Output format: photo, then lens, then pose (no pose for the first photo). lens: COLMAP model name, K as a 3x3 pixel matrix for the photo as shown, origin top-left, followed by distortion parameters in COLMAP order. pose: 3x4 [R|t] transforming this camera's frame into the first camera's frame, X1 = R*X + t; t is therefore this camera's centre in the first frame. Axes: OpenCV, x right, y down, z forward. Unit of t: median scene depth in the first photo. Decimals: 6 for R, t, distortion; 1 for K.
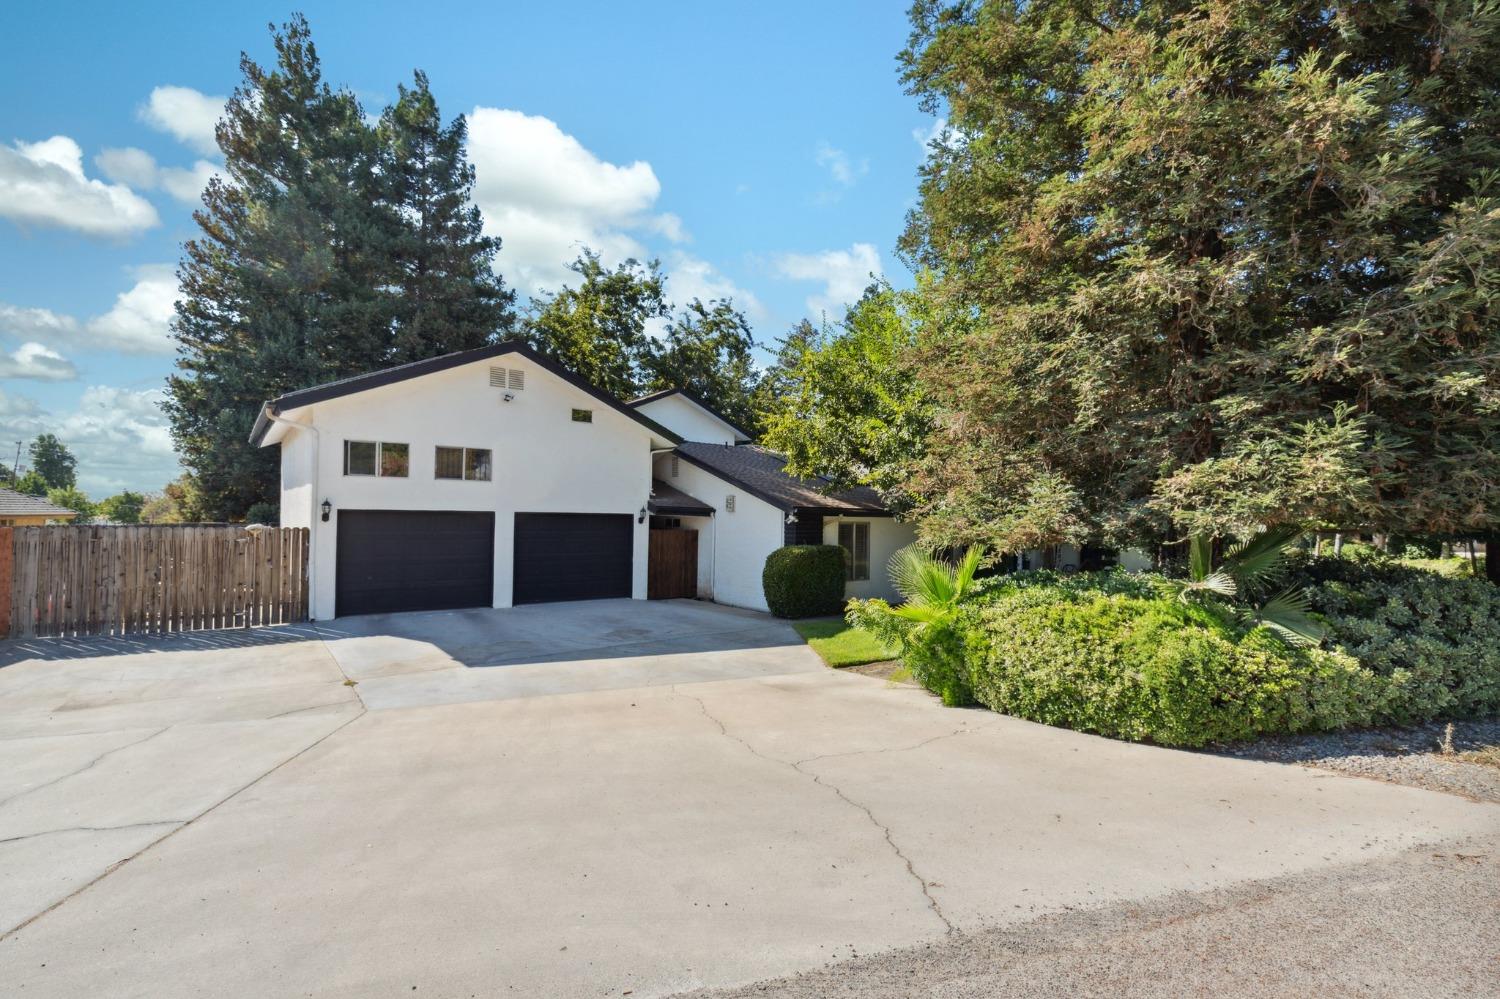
lens RADIAL K [[675.3, 0, 752.7], [0, 675.3, 509.5], [0, 0, 1]] dist [0.000174, -0.001255]
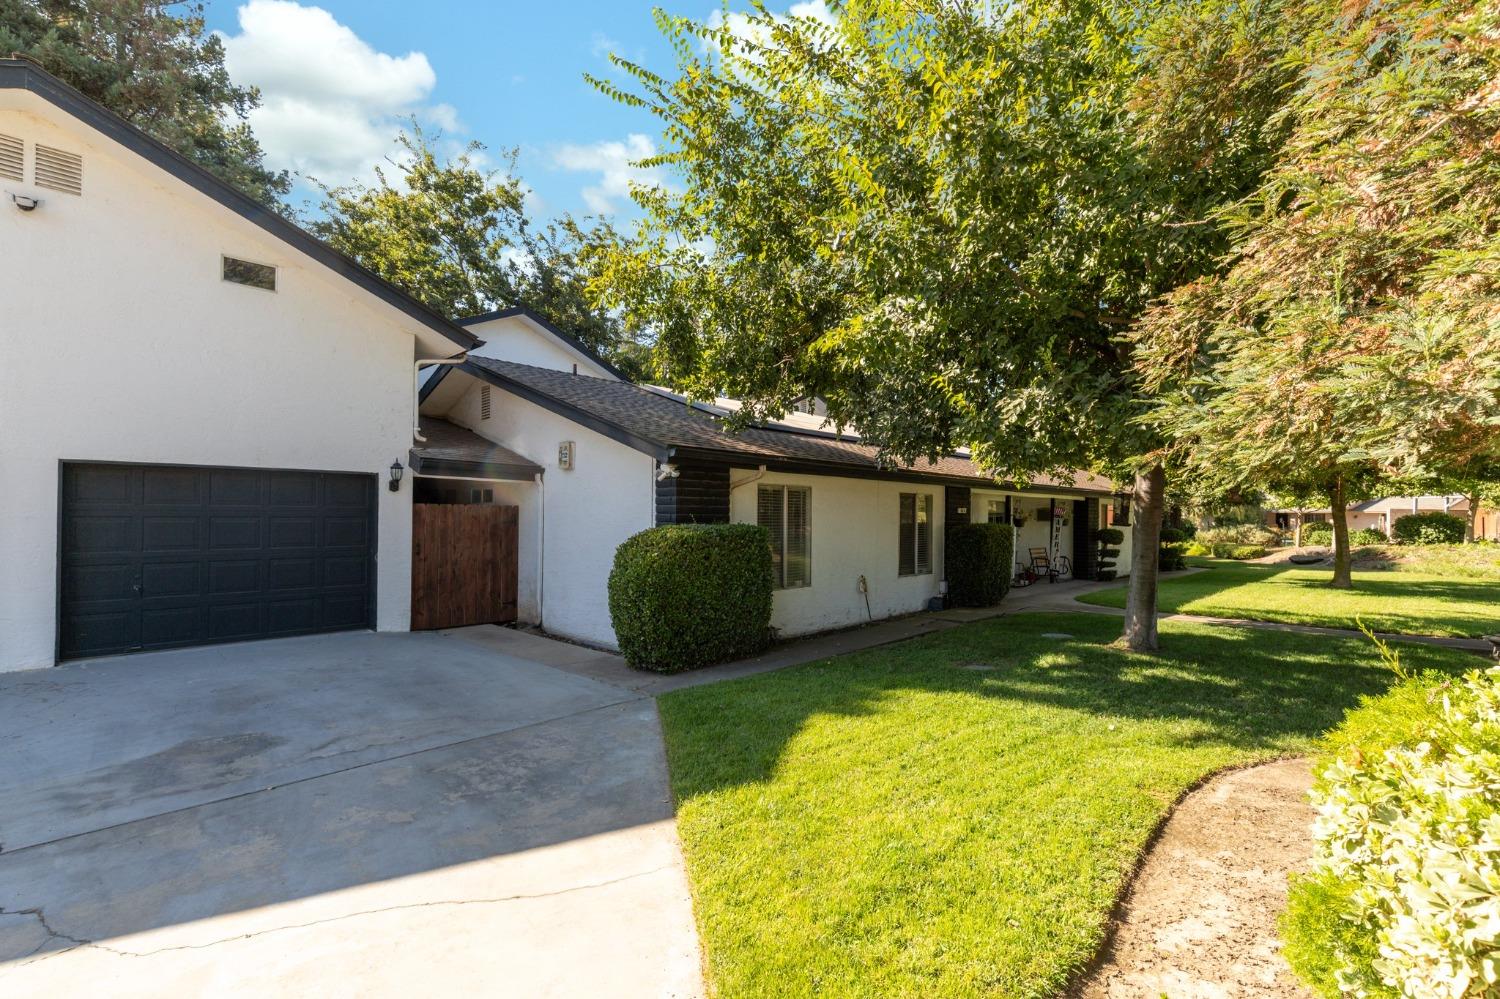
lens RADIAL K [[675.3, 0, 744.1], [0, 675.3, 507.3], [0, 0, 1]] dist [0.000174, -0.001255]
pose [[0.994177, -0.009279, 0.107360, 0.053424], [0.009455, 0.999955, -0.001129, 0.036436], [-0.107344, 0.002137, 0.994220, 0.431722]]
